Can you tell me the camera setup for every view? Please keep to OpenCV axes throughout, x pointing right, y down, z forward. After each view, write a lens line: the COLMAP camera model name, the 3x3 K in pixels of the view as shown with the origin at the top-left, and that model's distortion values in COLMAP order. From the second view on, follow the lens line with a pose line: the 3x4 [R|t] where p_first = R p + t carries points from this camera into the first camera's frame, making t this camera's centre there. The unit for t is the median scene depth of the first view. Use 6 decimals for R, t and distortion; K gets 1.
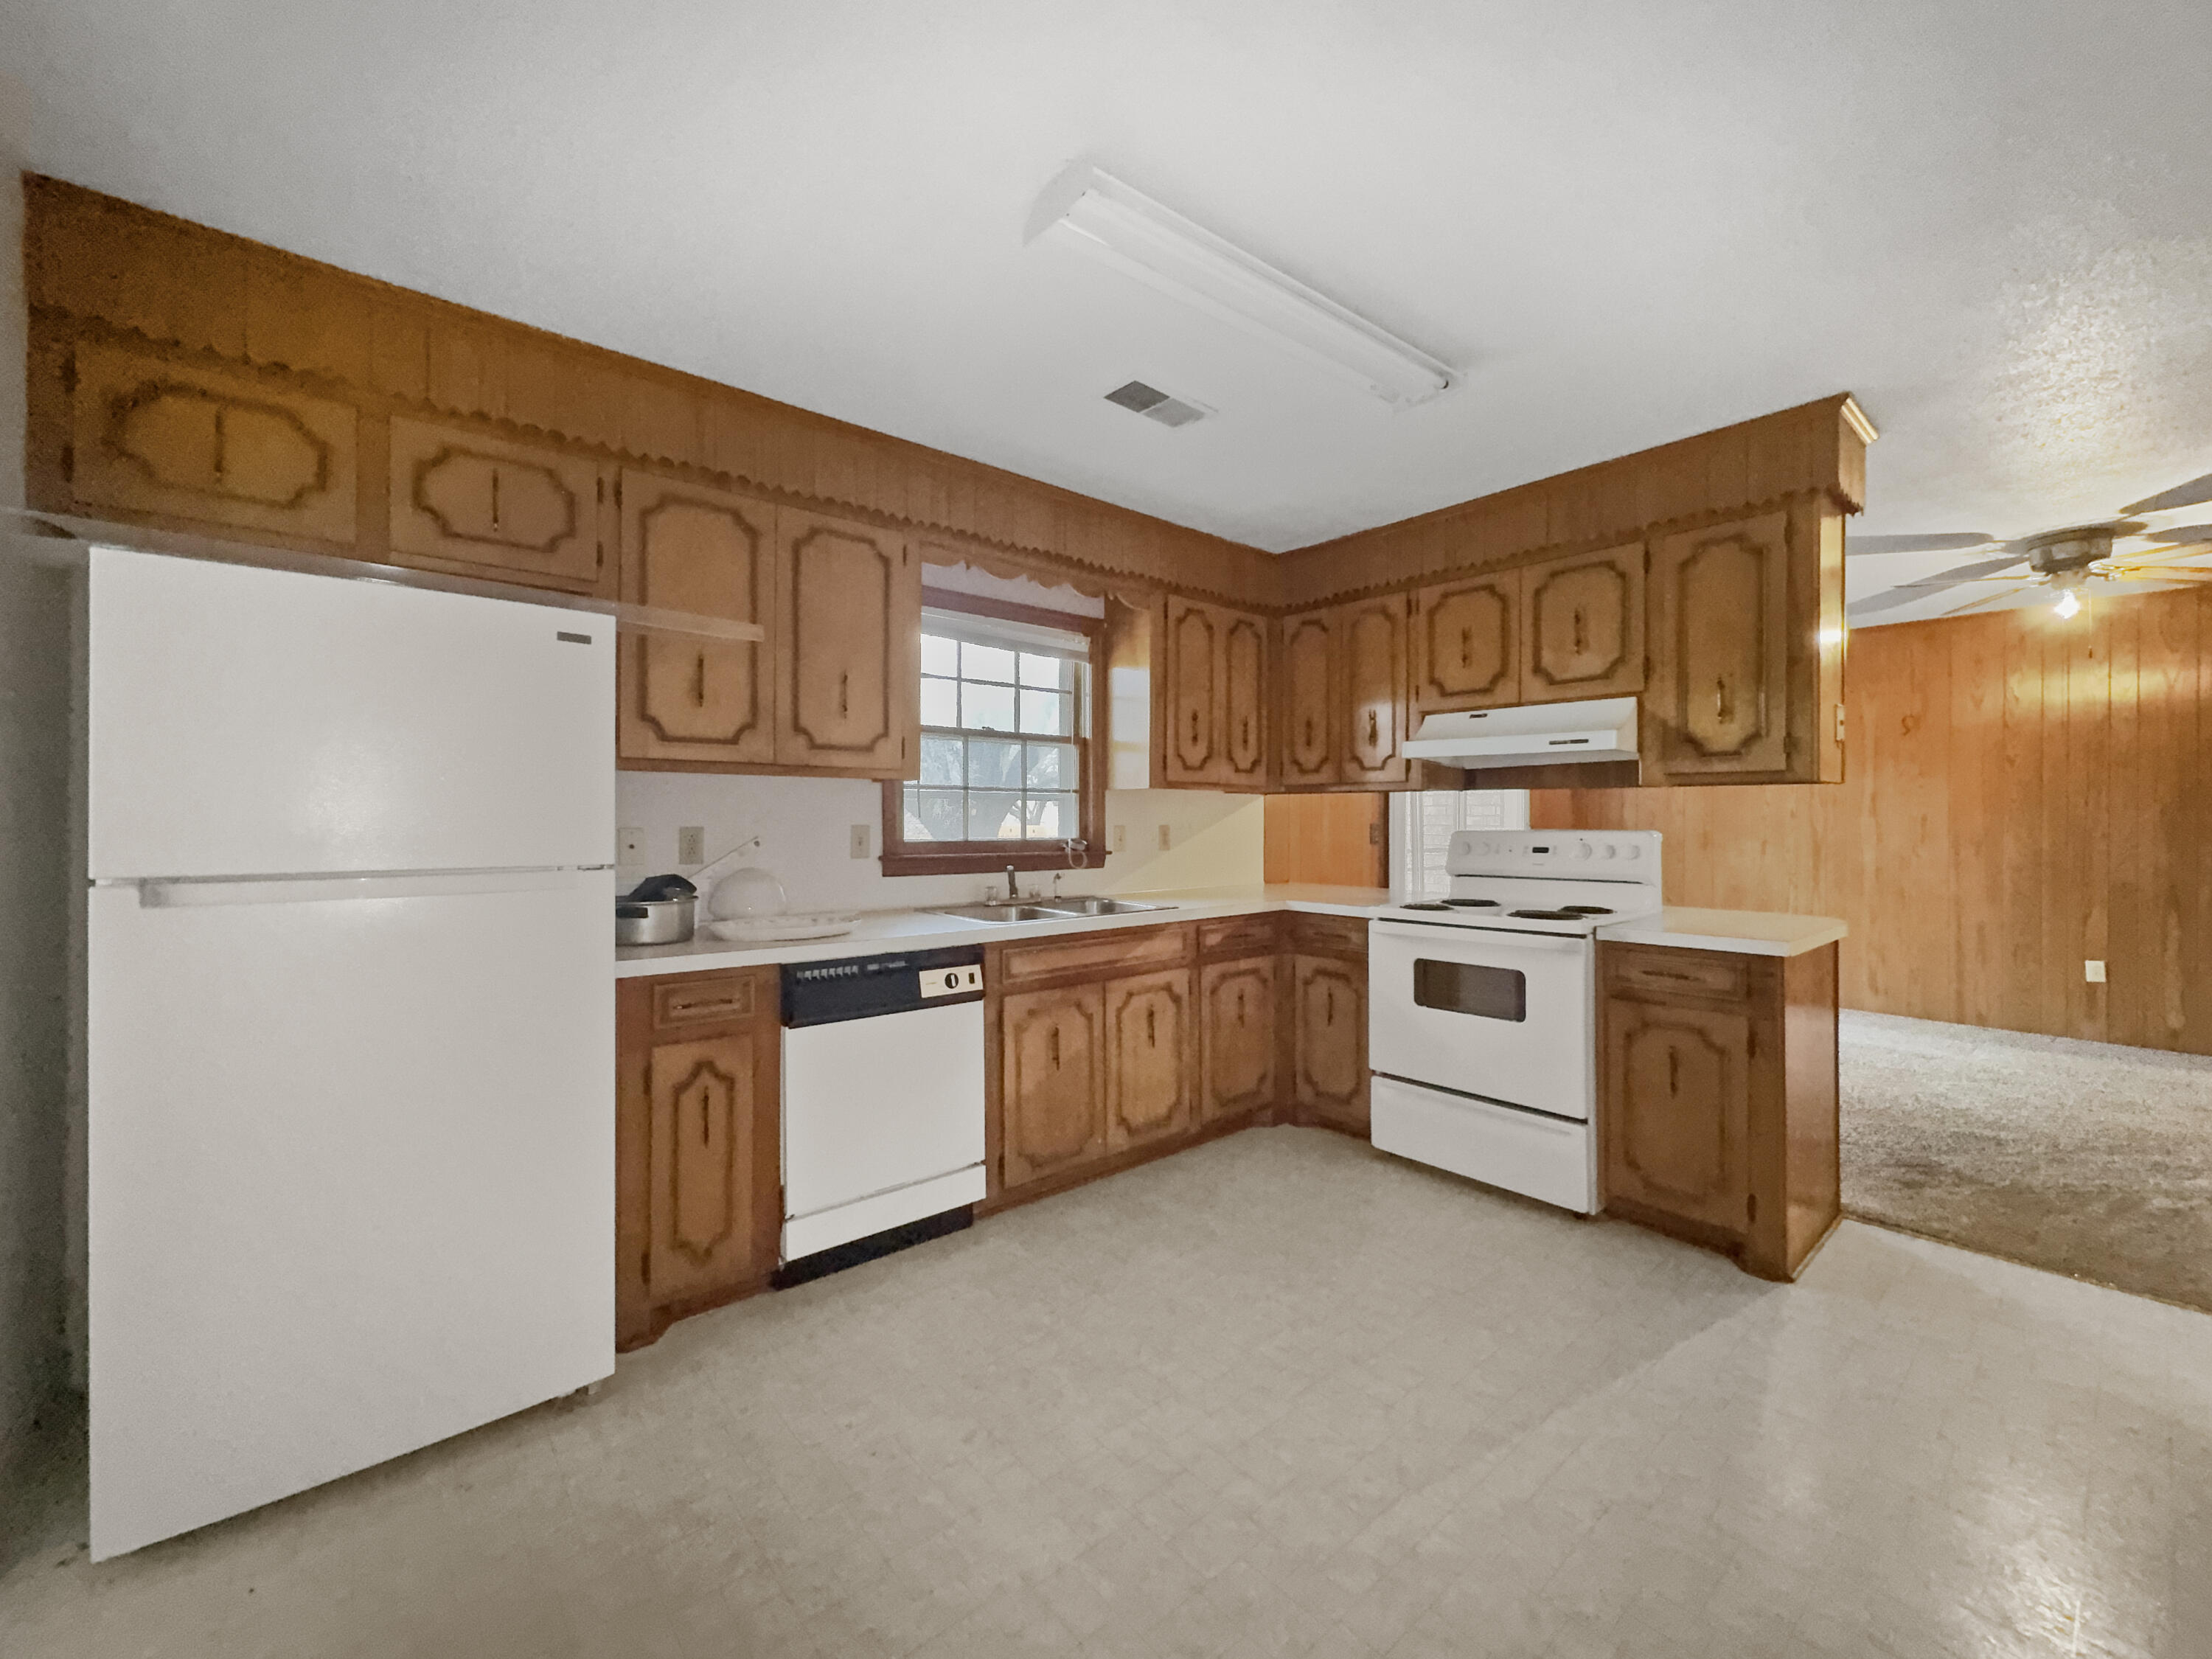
lens RADIAL K [[875.0, 0, 1102.9], [0, 875.0, 813.9], [0, 0, 1]] dist [0.001032, 0.000006]
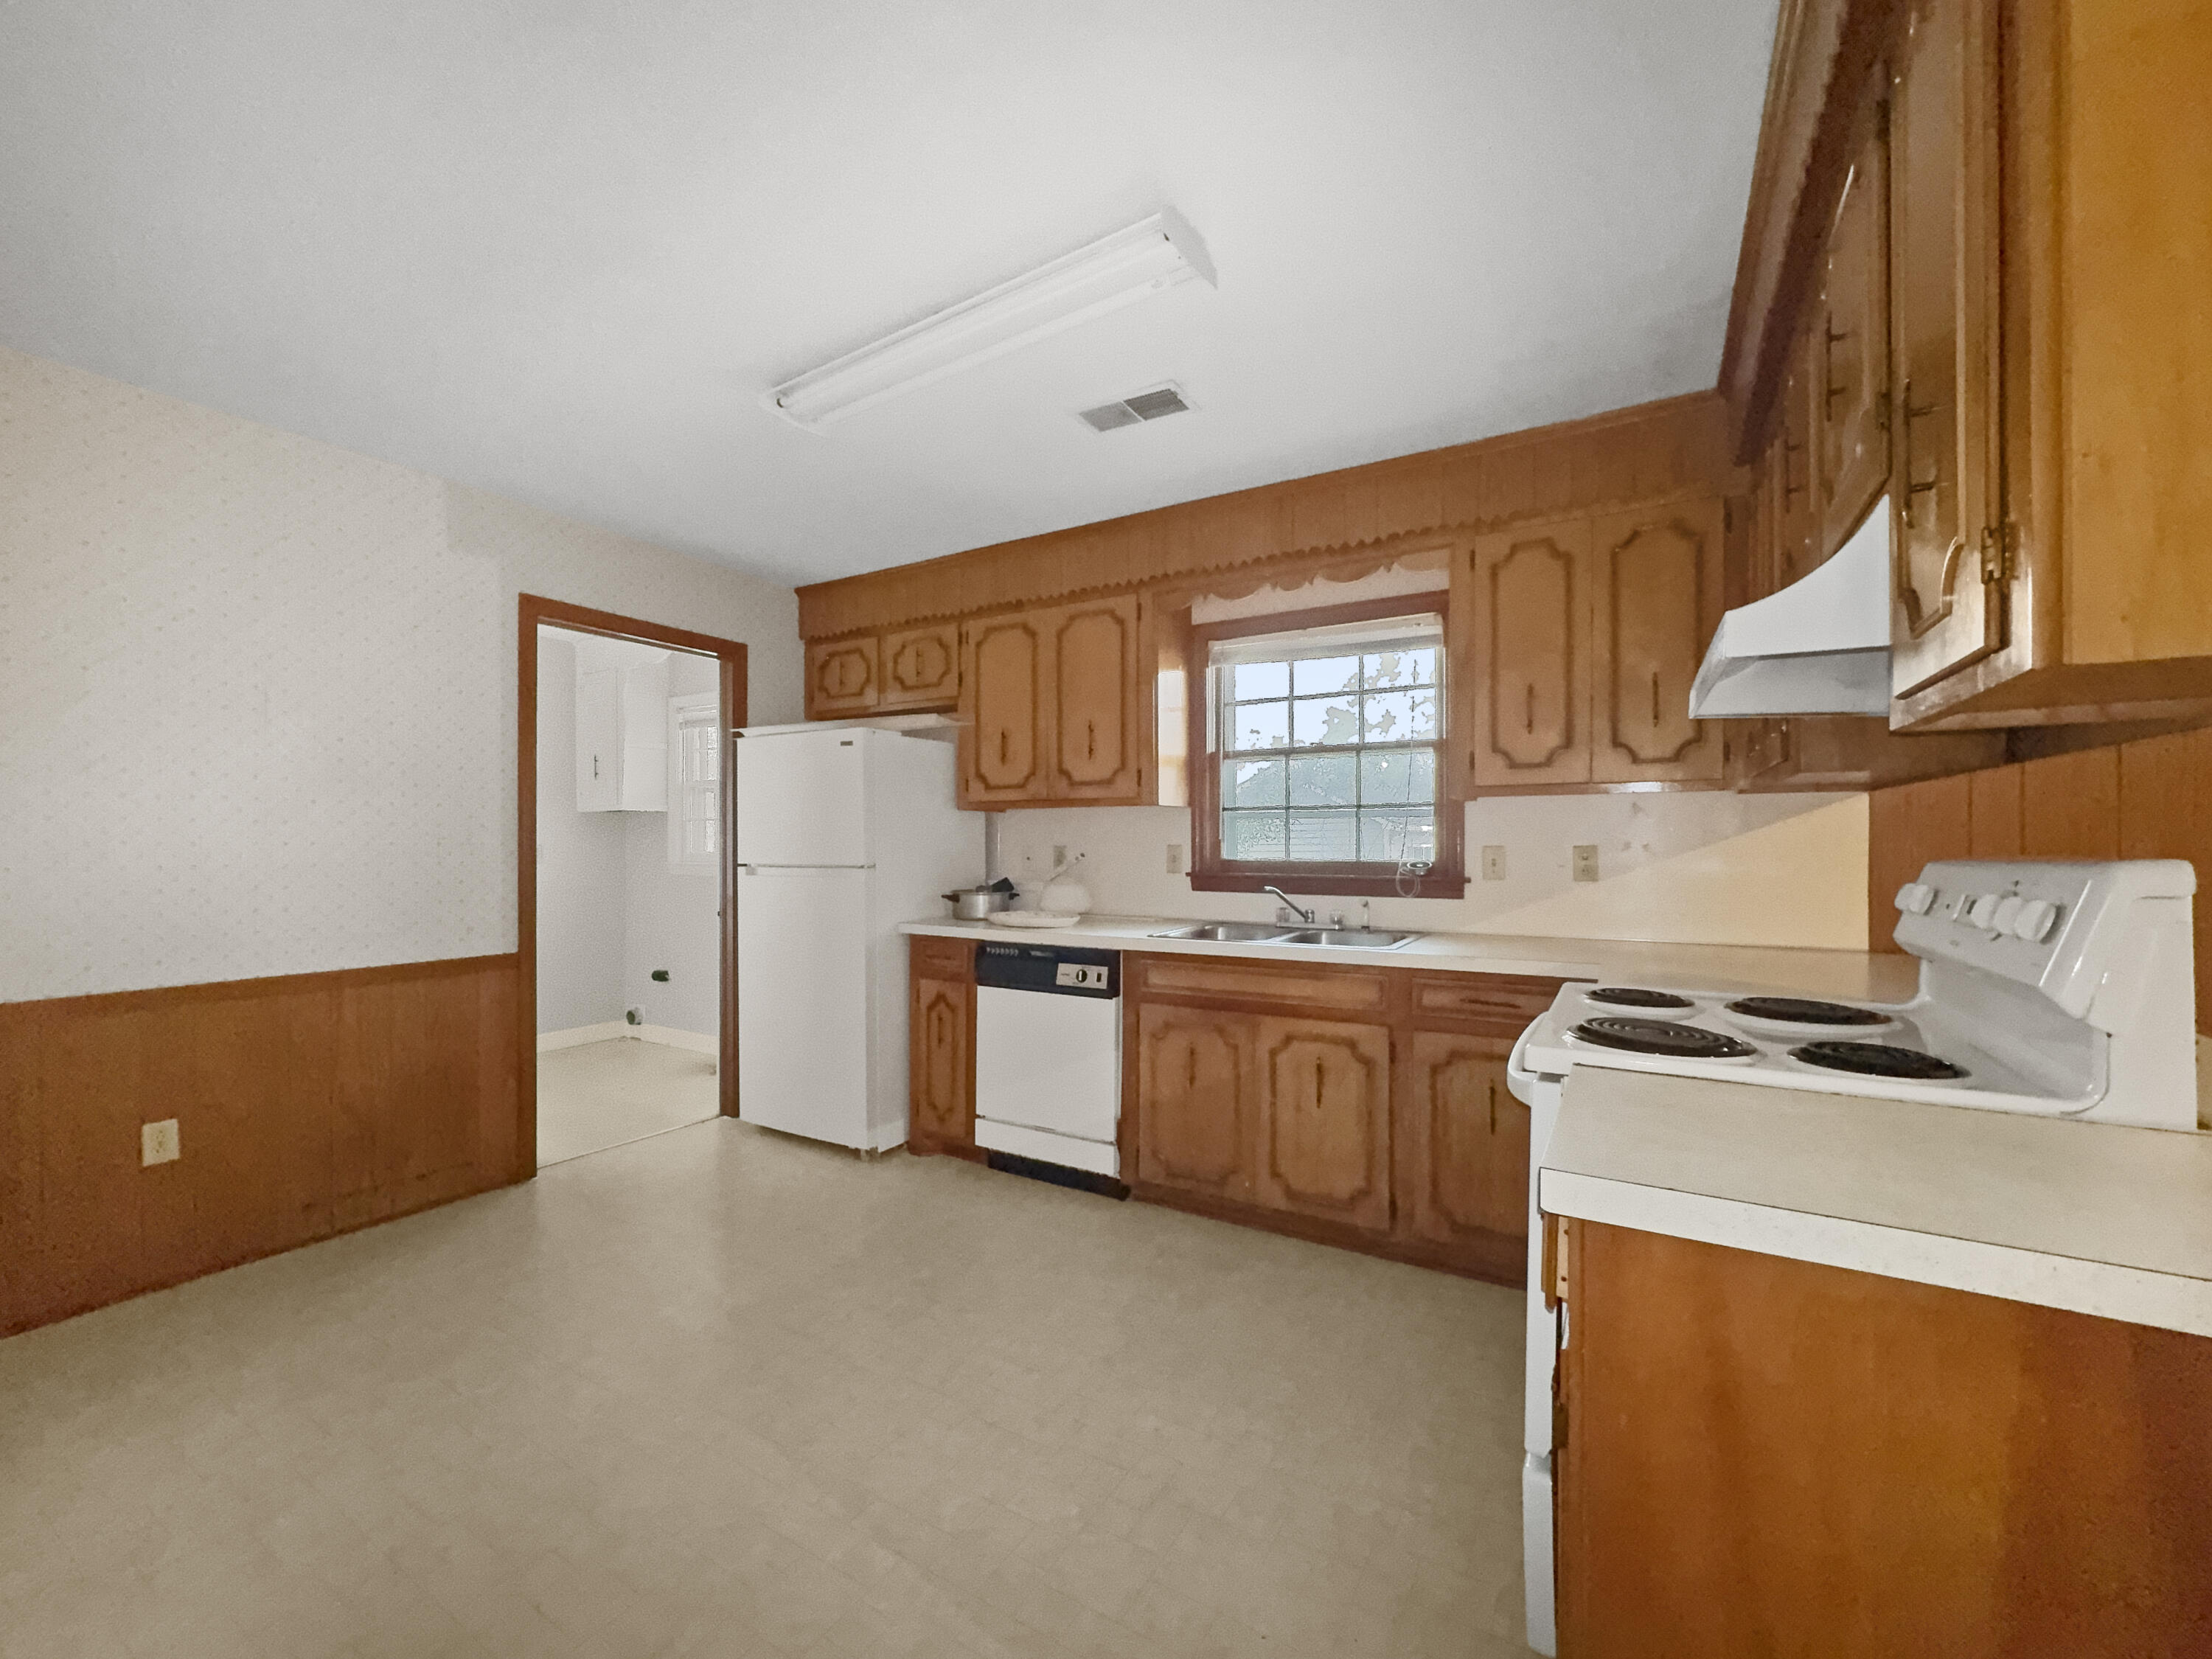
lens RADIAL K [[884.0, 0, 1095.1], [0, 884.0, 839.3], [0, 0, 1]] dist [-0.001031, 0.000195]
pose [[0.329071, -0.005626, -0.944288, 0.897270], [0.008859, 0.999957, -0.002870, 0.009092], [0.944264, -0.007421, 0.329107, 0.583394]]
